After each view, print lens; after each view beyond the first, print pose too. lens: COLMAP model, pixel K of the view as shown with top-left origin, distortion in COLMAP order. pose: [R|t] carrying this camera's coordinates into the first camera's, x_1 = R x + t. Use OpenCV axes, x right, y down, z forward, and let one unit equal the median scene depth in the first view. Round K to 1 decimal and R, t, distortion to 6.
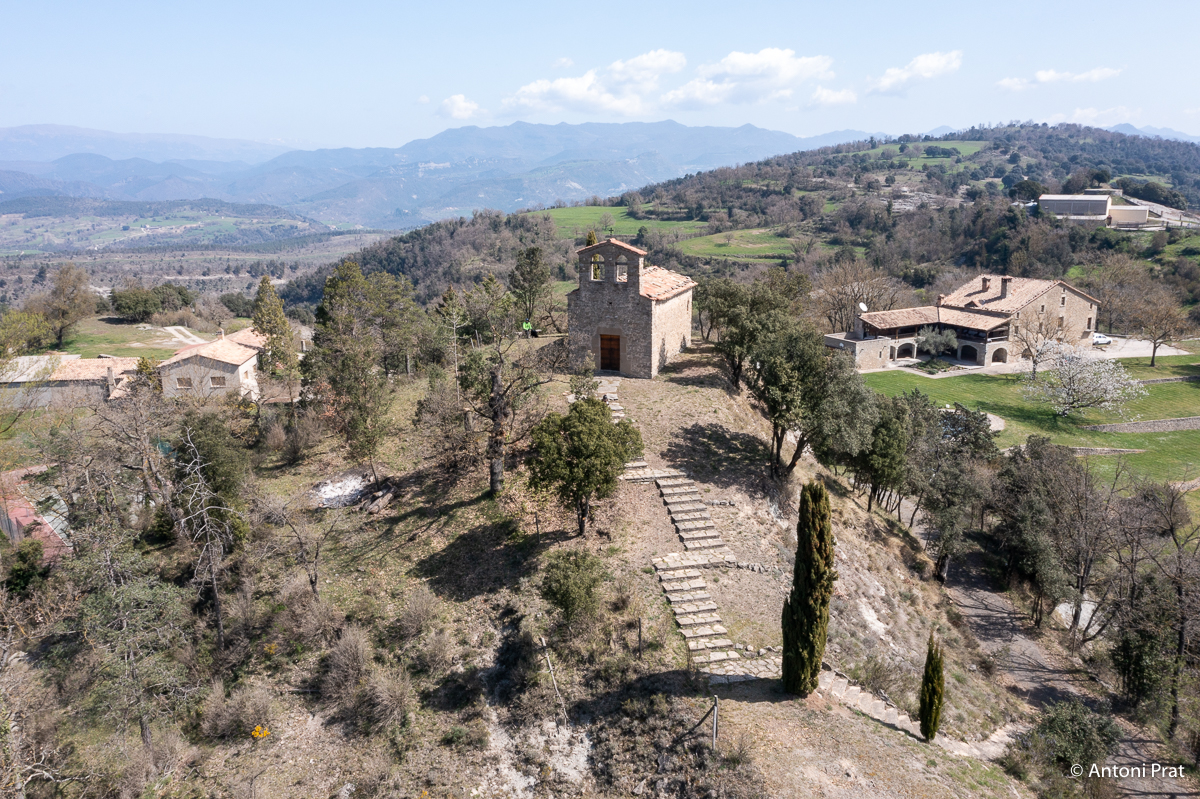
lens RADIAL K [[943.4, 0, 593.8], [0, 943.4, 401.9], [0, 0, 1]] dist [-0.024728, 0.016101]
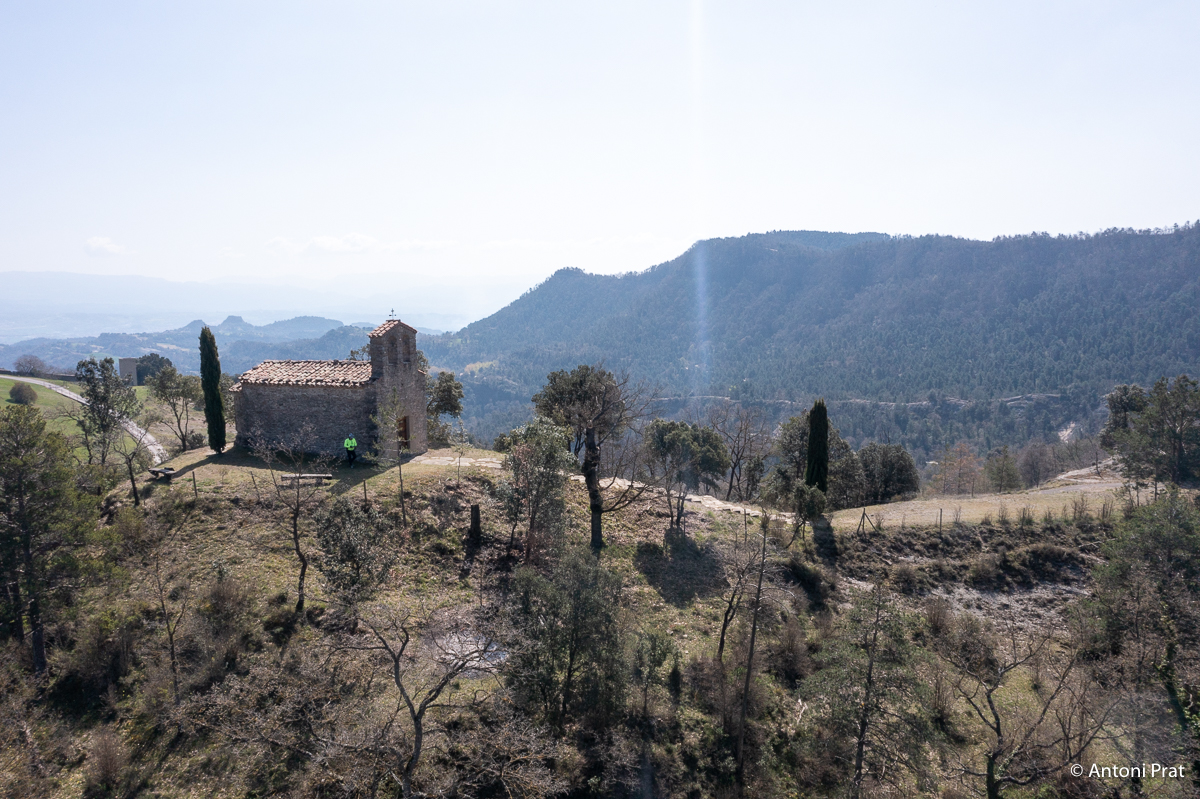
lens RADIAL K [[943.4, 0, 596.9], [0, 943.4, 395.8], [0, 0, 1]] dist [-0.024728, 0.016101]
pose [[-0.059733, -0.115907, 0.991462, -0.081755], [0.254840, 0.958552, 0.127413, -0.014125], [-0.965137, 0.260275, -0.027719, 0.070957]]
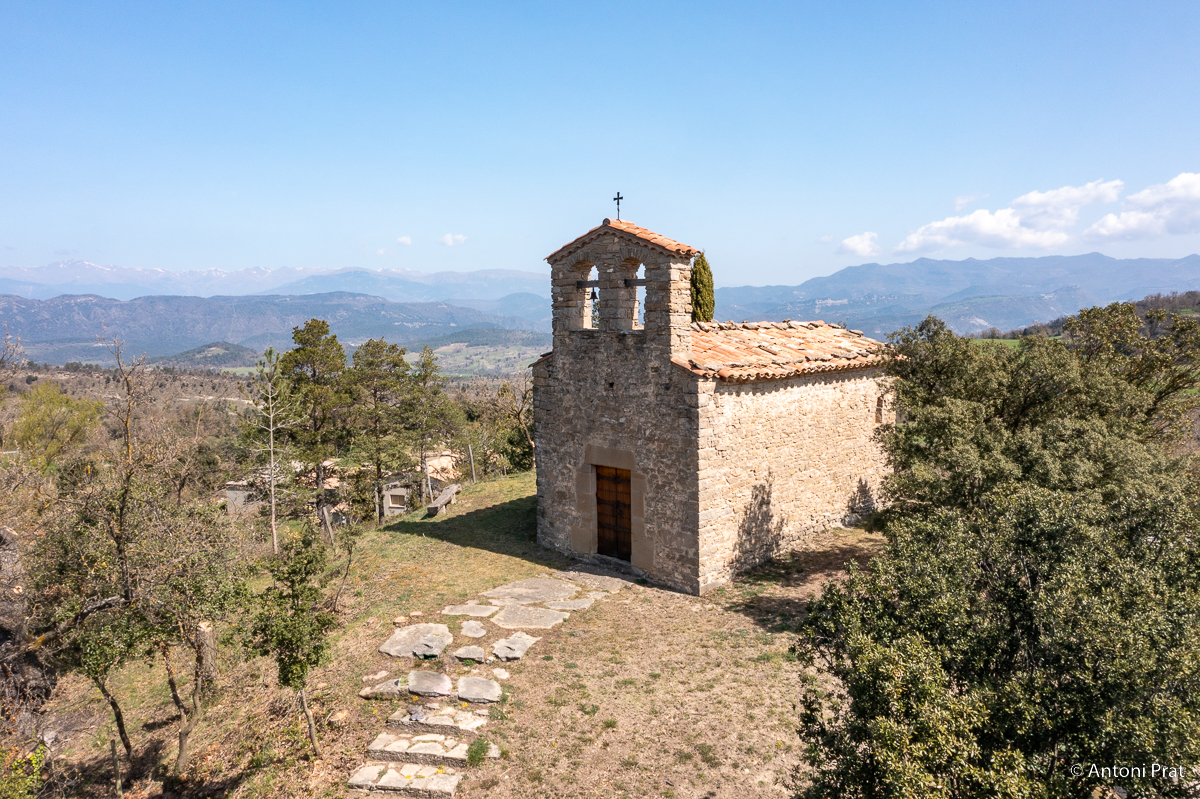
lens RADIAL K [[943.4, 0, 592.0], [0, 943.4, 400.8], [0, 0, 1]] dist [-0.024728, 0.016101]
pose [[0.916579, 0.035303, -0.398293, 0.013968], [-0.091428, 0.988210, -0.122810, -0.004247], [0.389261, 0.148980, 0.909000, 0.054899]]
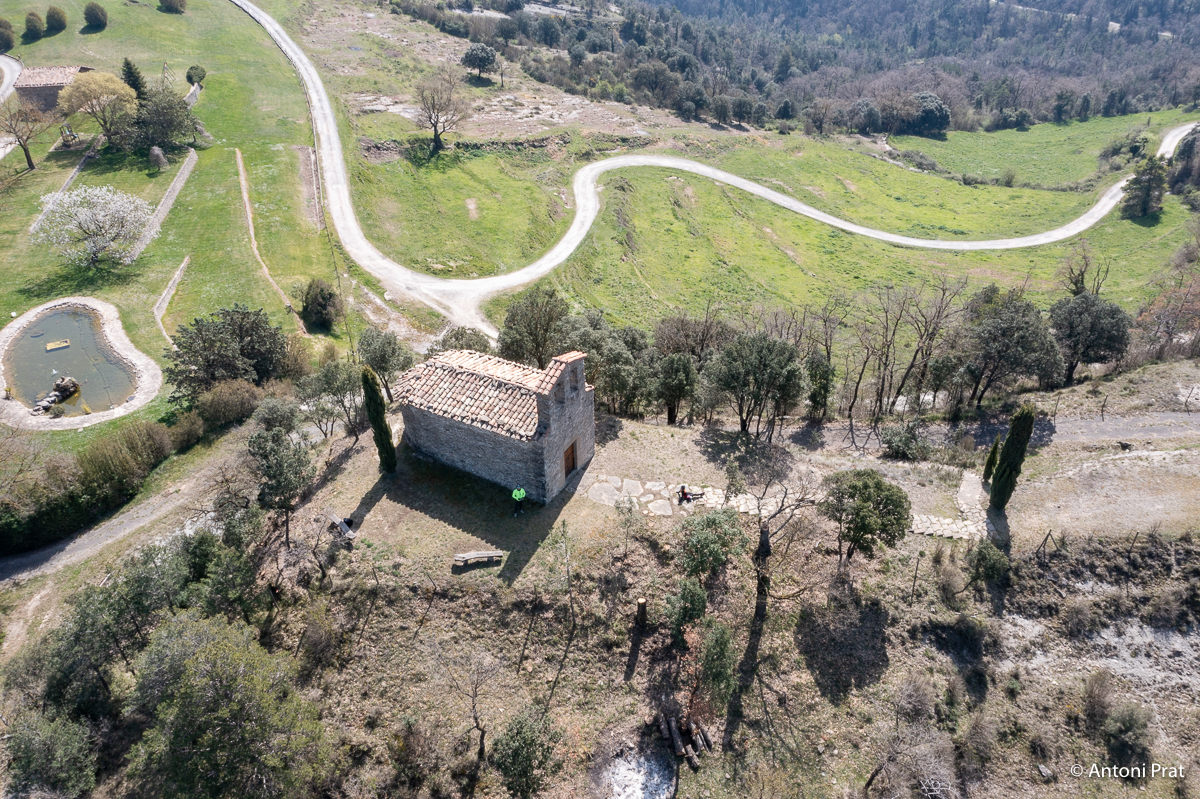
lens RADIAL K [[943.4, 0, 596.4], [0, 943.4, 405.8], [0, 0, 1]] dist [-0.024728, 0.016101]
pose [[0.108861, -0.579255, 0.807845, -0.061139], [0.260128, 0.800956, 0.539261, -0.051418], [-0.959418, 0.151438, 0.237873, 0.063928]]
